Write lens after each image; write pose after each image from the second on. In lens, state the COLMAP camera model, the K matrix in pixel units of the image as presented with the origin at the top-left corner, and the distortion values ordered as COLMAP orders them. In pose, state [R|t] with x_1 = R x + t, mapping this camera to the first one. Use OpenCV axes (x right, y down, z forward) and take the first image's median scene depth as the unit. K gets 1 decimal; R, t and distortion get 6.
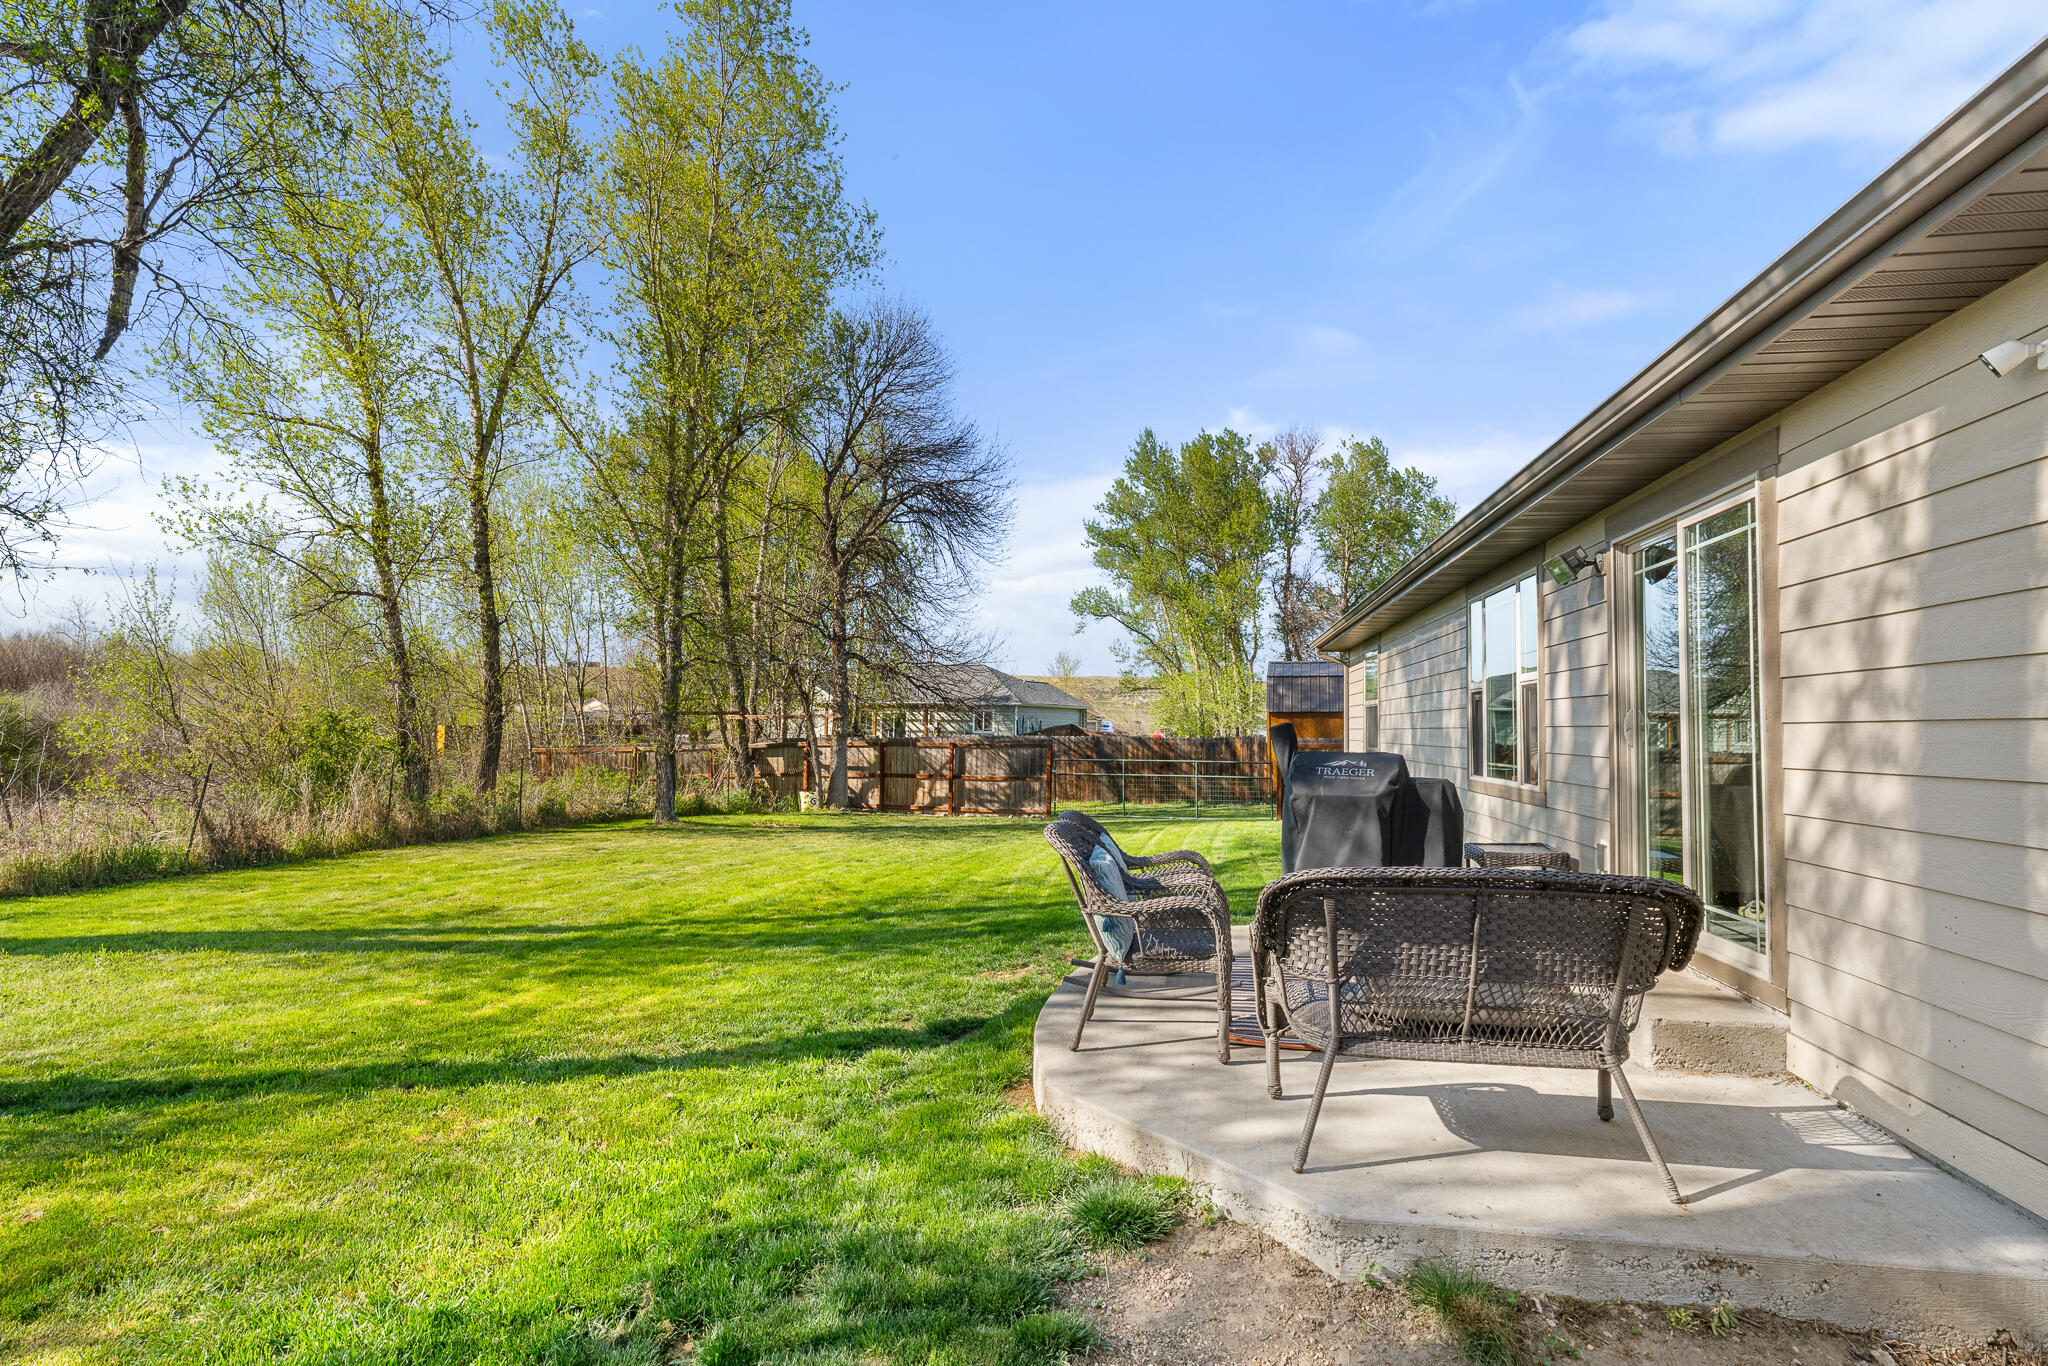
lens RADIAL K [[1034.3, 0, 1040.2], [0, 1034.3, 686.4], [0, 0, 1]] dist [-0.002860, 0.000353]
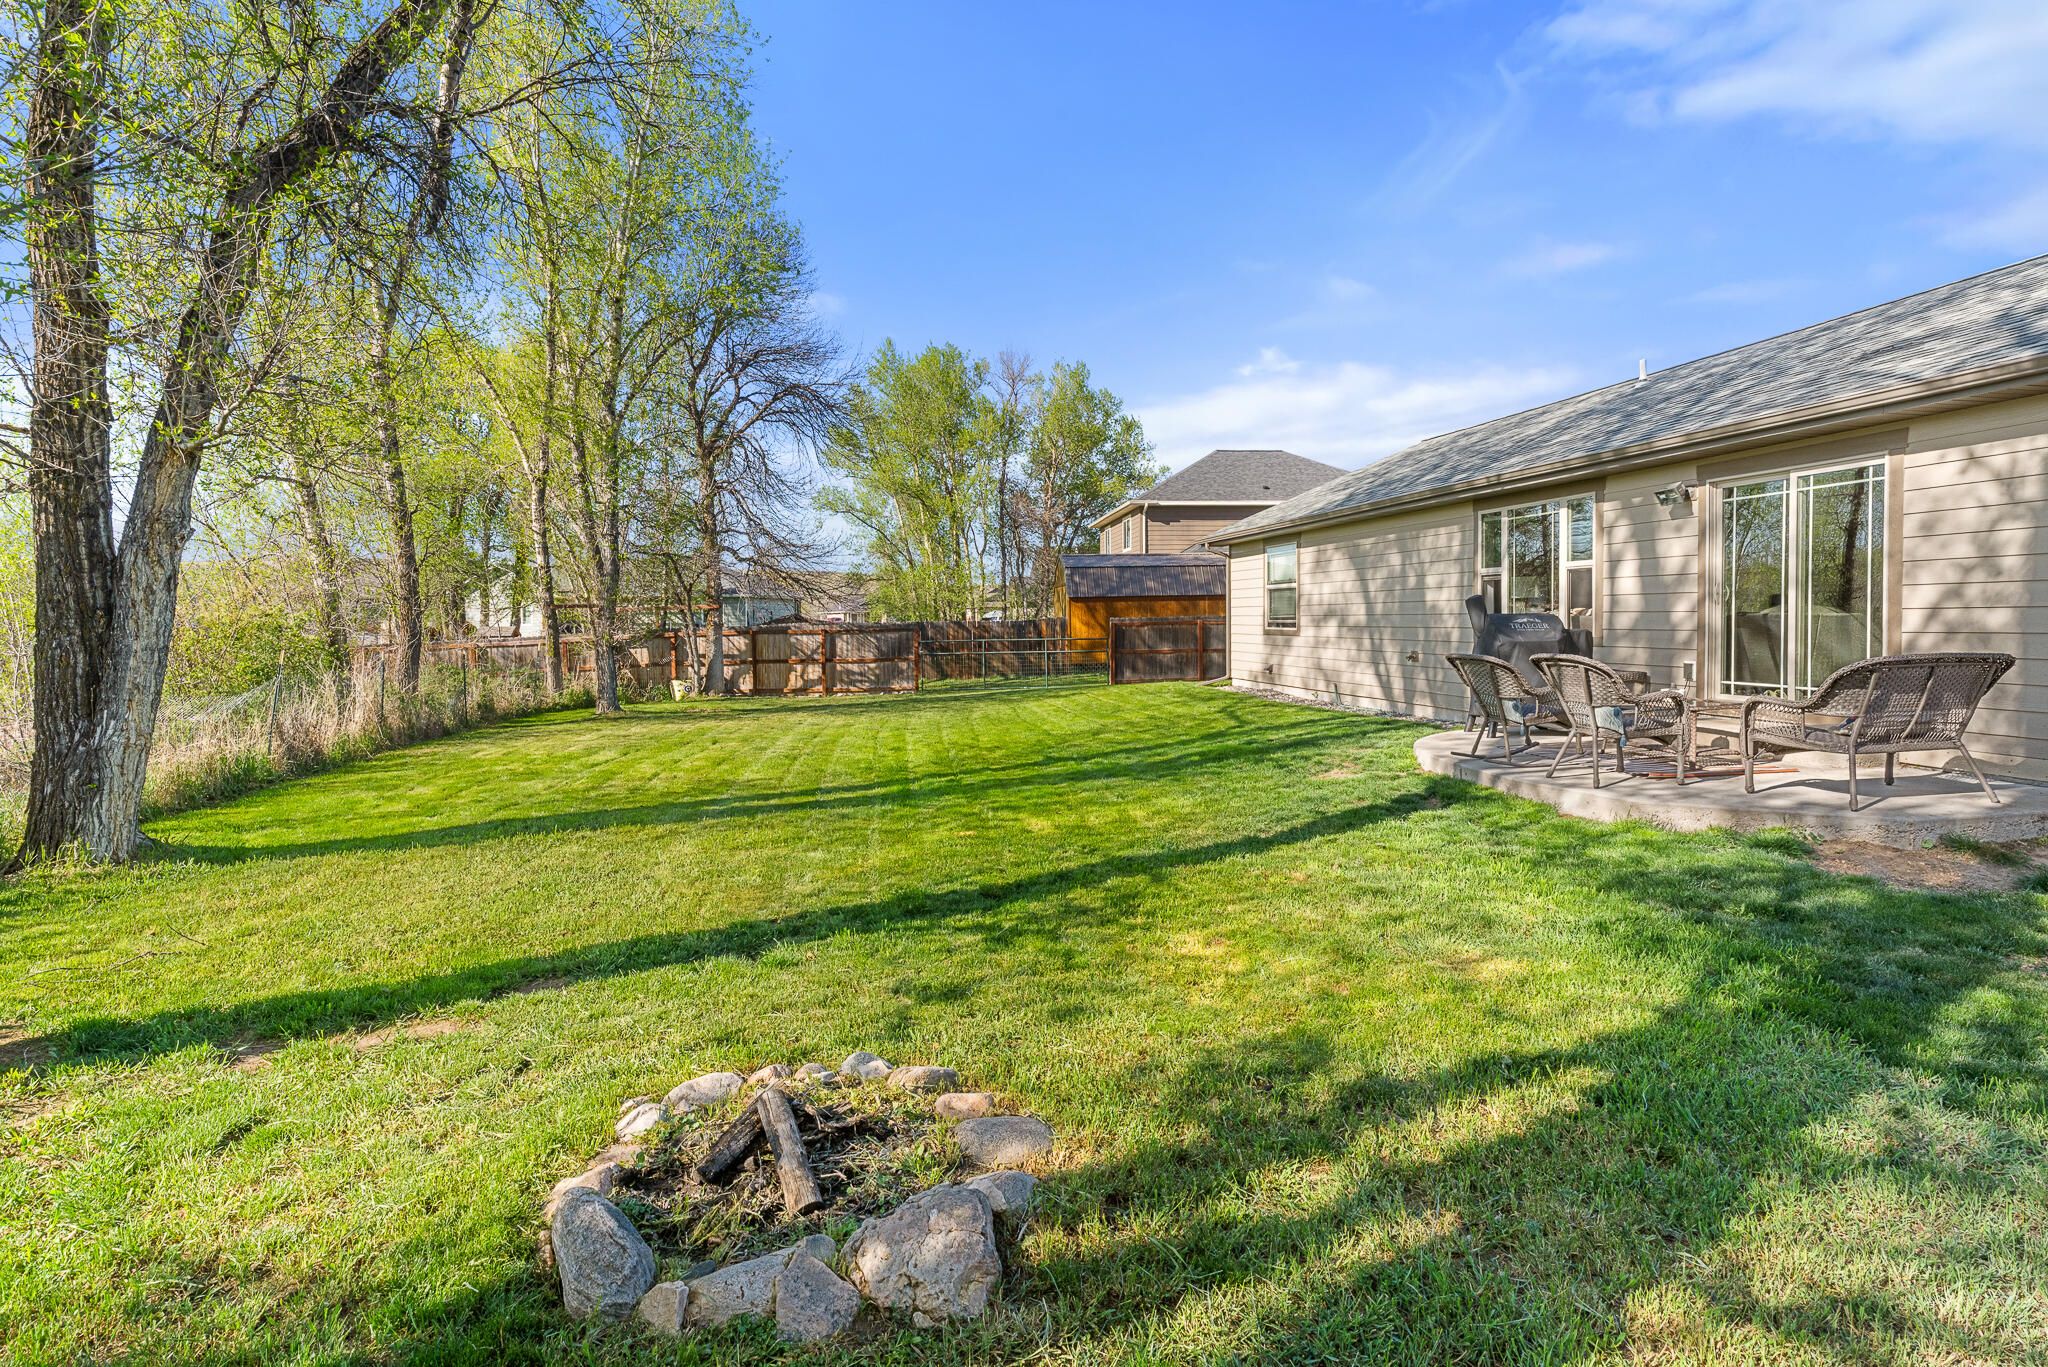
lens RADIAL K [[951.6, 0, 1018.7], [0, 951.6, 680.9], [0, 0, 1]] dist [-0.002909, 0.000377]
pose [[0.936278, -0.044293, 0.348455, -0.303288], [0.006946, 0.994158, 0.107708, 0.001790], [-0.351190, -0.098425, 0.931117, -0.018209]]
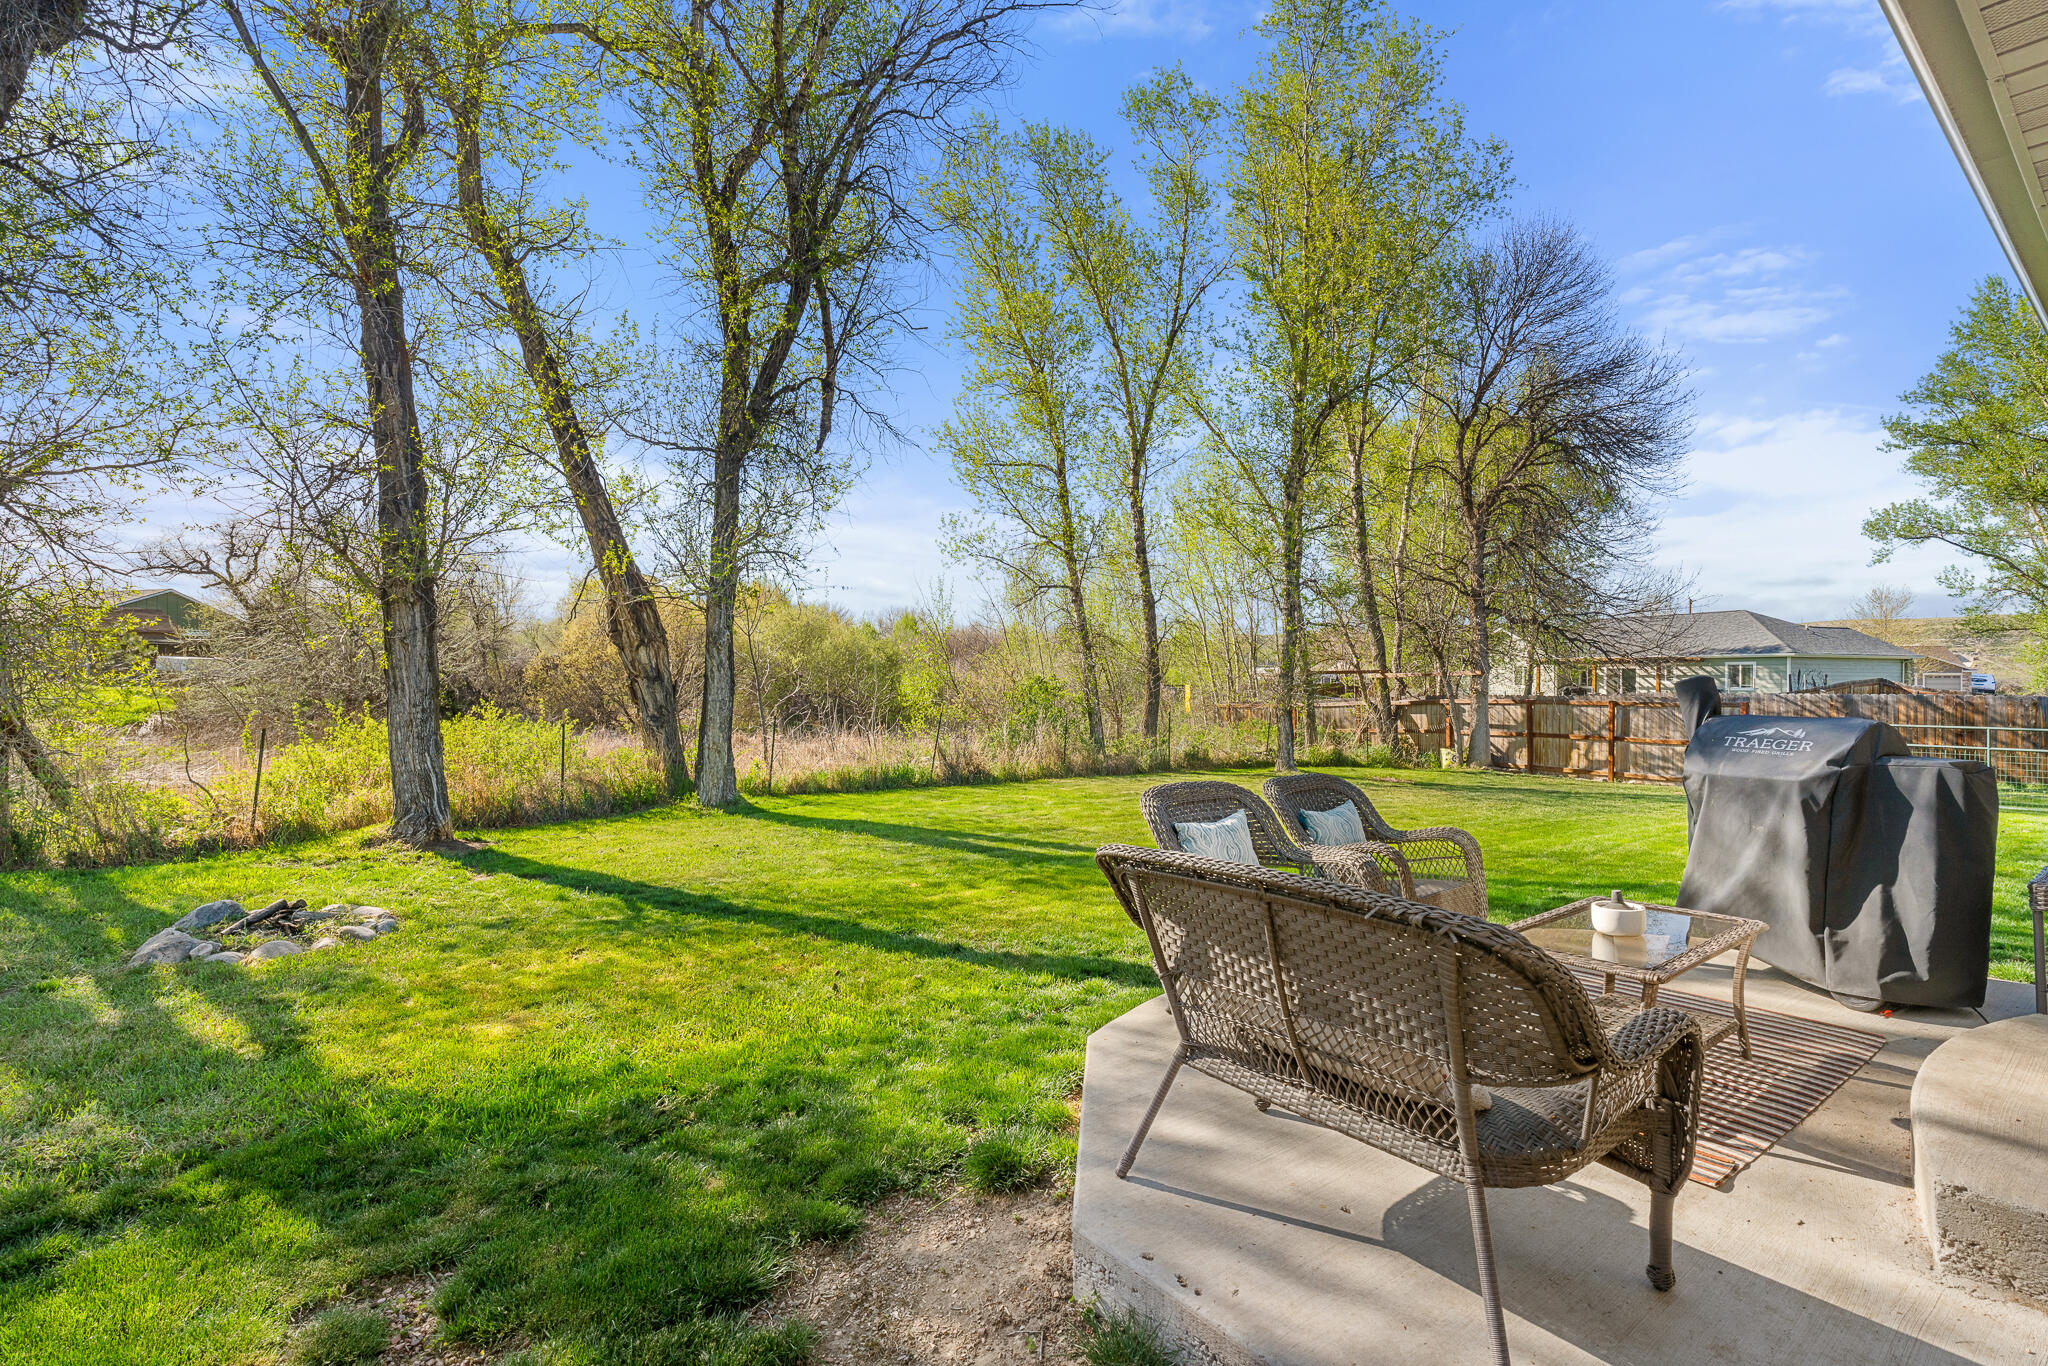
lens RADIAL K [[951.6, 0, 1018.7], [0, 951.6, 680.4], [0, 0, 1]] dist [-0.002909, 0.000377]
pose [[0.732976, -0.008738, -0.680199, 0.122379], [0.032224, 0.999241, 0.021888, 0.002481], [0.679491, -0.037962, 0.732701, 0.055415]]
